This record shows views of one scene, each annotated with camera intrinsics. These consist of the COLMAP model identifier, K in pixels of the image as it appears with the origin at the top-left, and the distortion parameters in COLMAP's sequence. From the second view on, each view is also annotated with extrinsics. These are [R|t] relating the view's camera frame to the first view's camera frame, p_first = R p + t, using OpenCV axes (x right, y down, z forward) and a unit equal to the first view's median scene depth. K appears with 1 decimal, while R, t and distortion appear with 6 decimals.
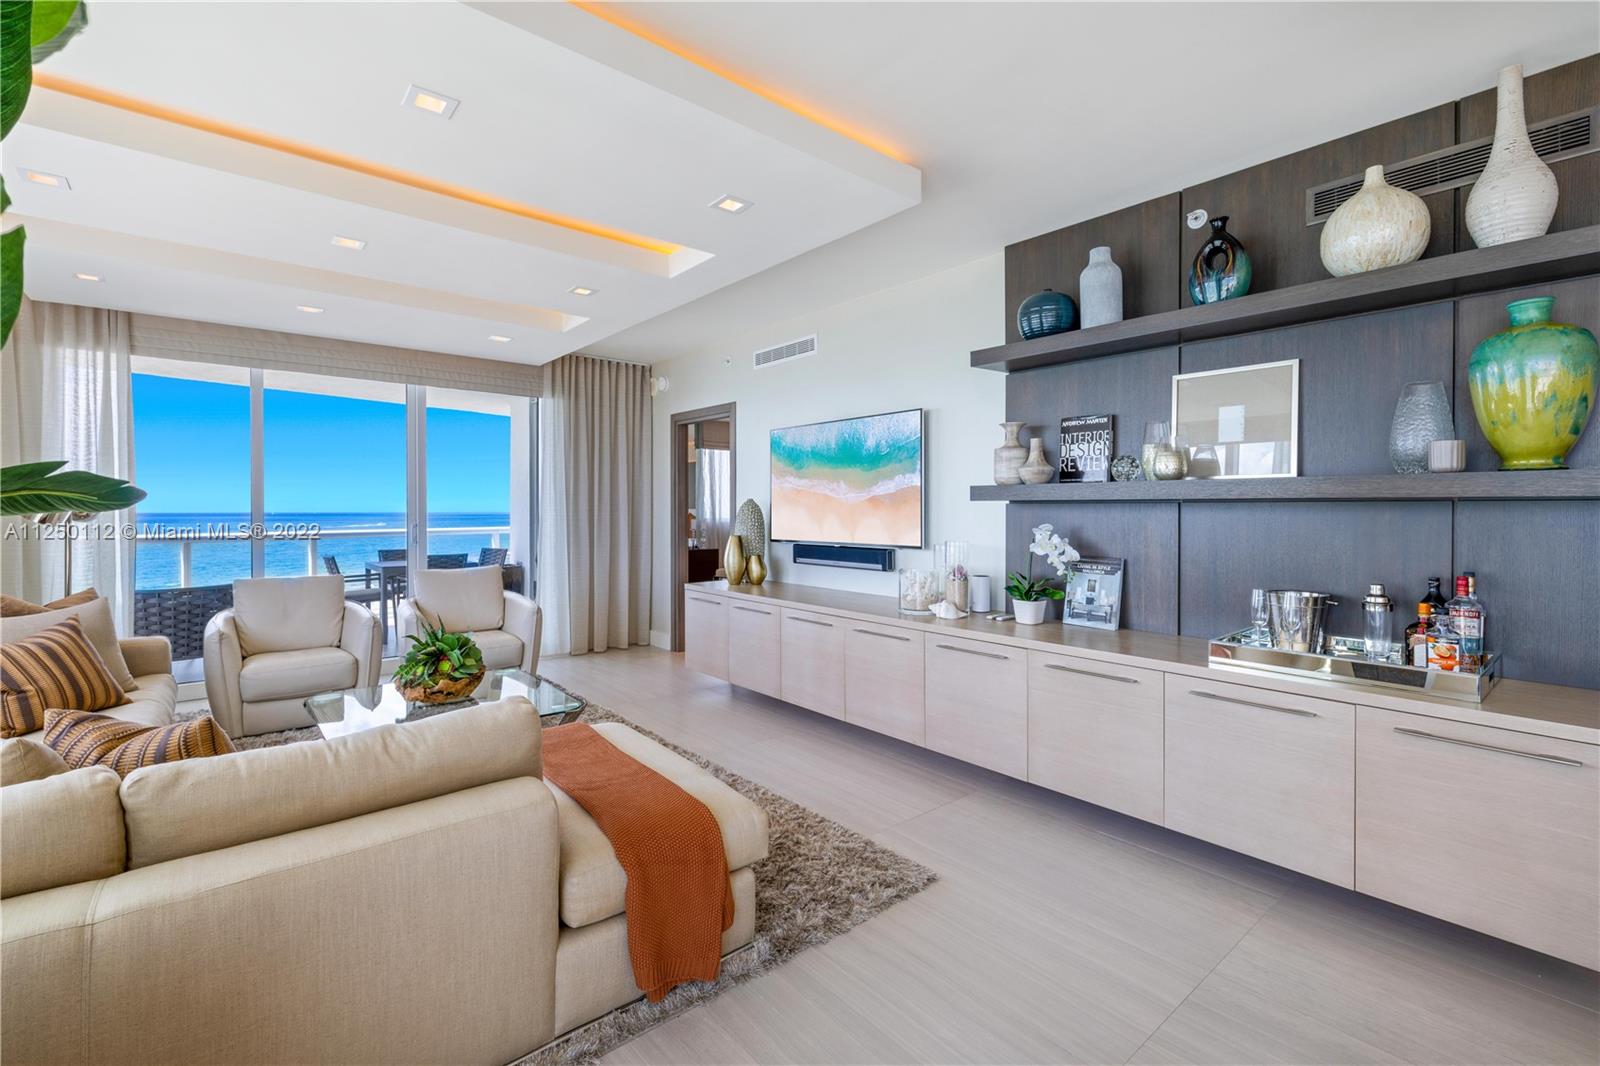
lens RADIAL K [[692.4, 0, 801.7], [0, 692.4, 546.9], [0, 0, 1]] dist [-0.000249, -0.000215]
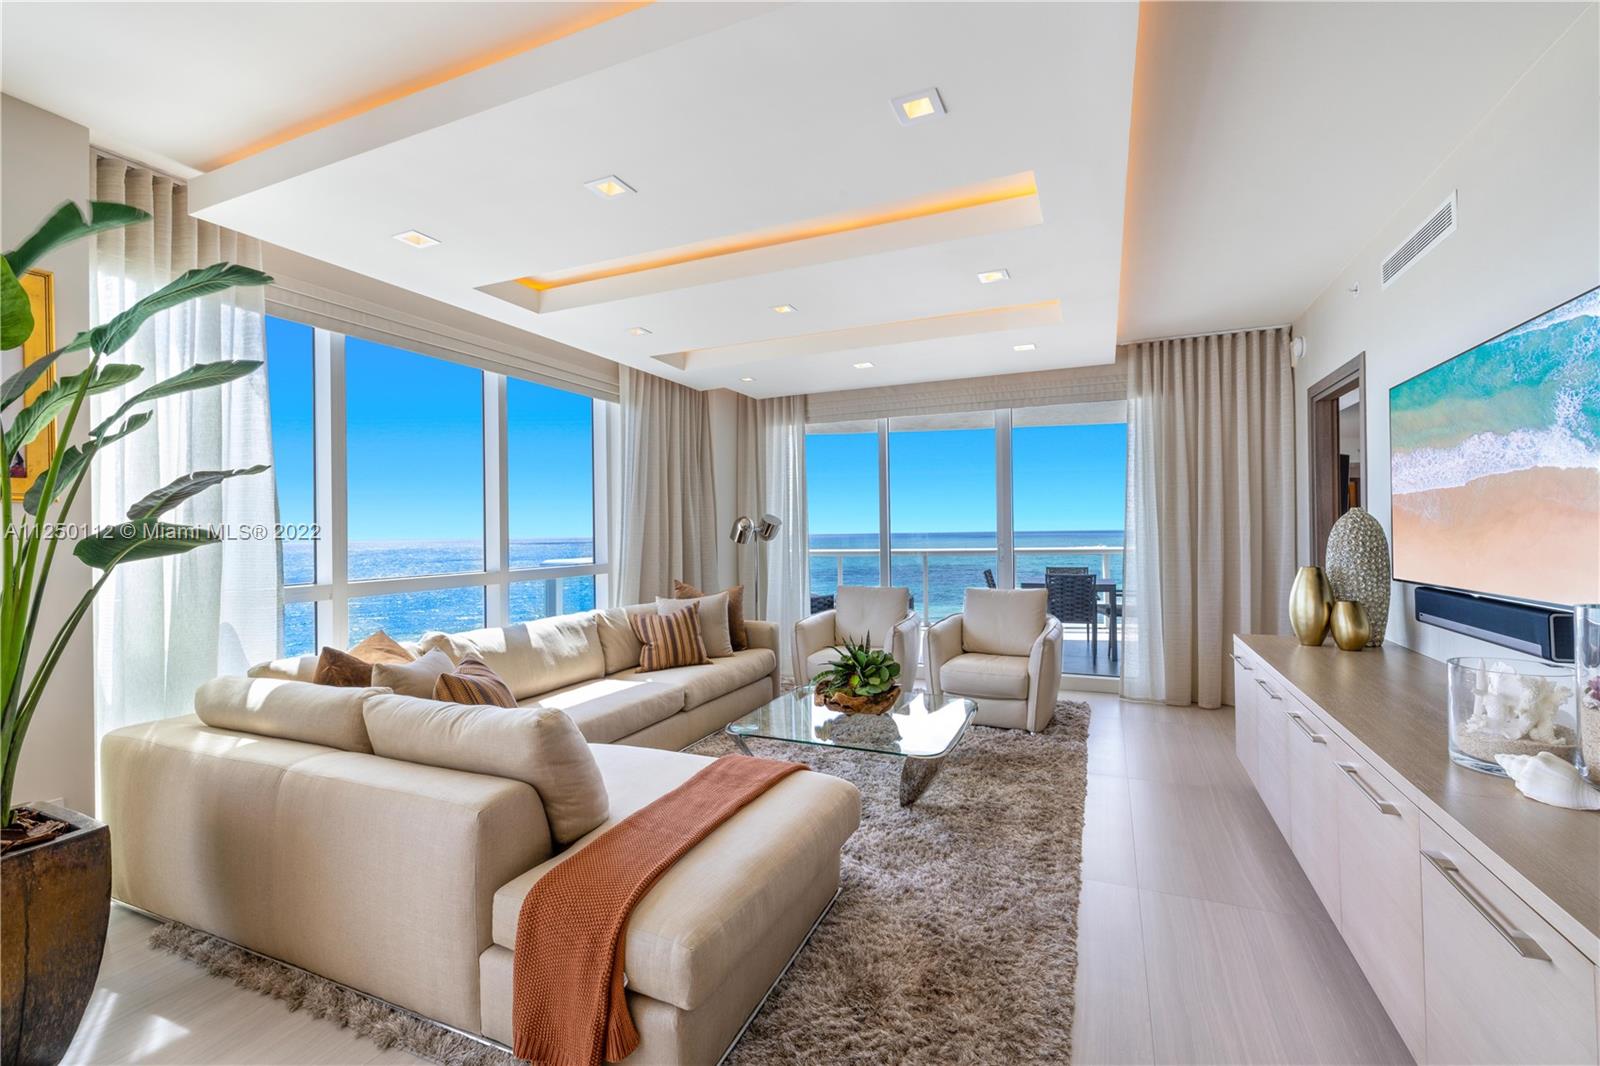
lens RADIAL K [[692.4, 0, 801.7], [0, 692.4, 546.9], [0, 0, 1]] dist [-0.000249, -0.000215]
pose [[0.438212, 0.014159, -0.898760, 0.280964], [-0.031208, 0.999513, 0.000530, -0.021539], [0.898330, 0.027817, 0.438440, 0.327557]]
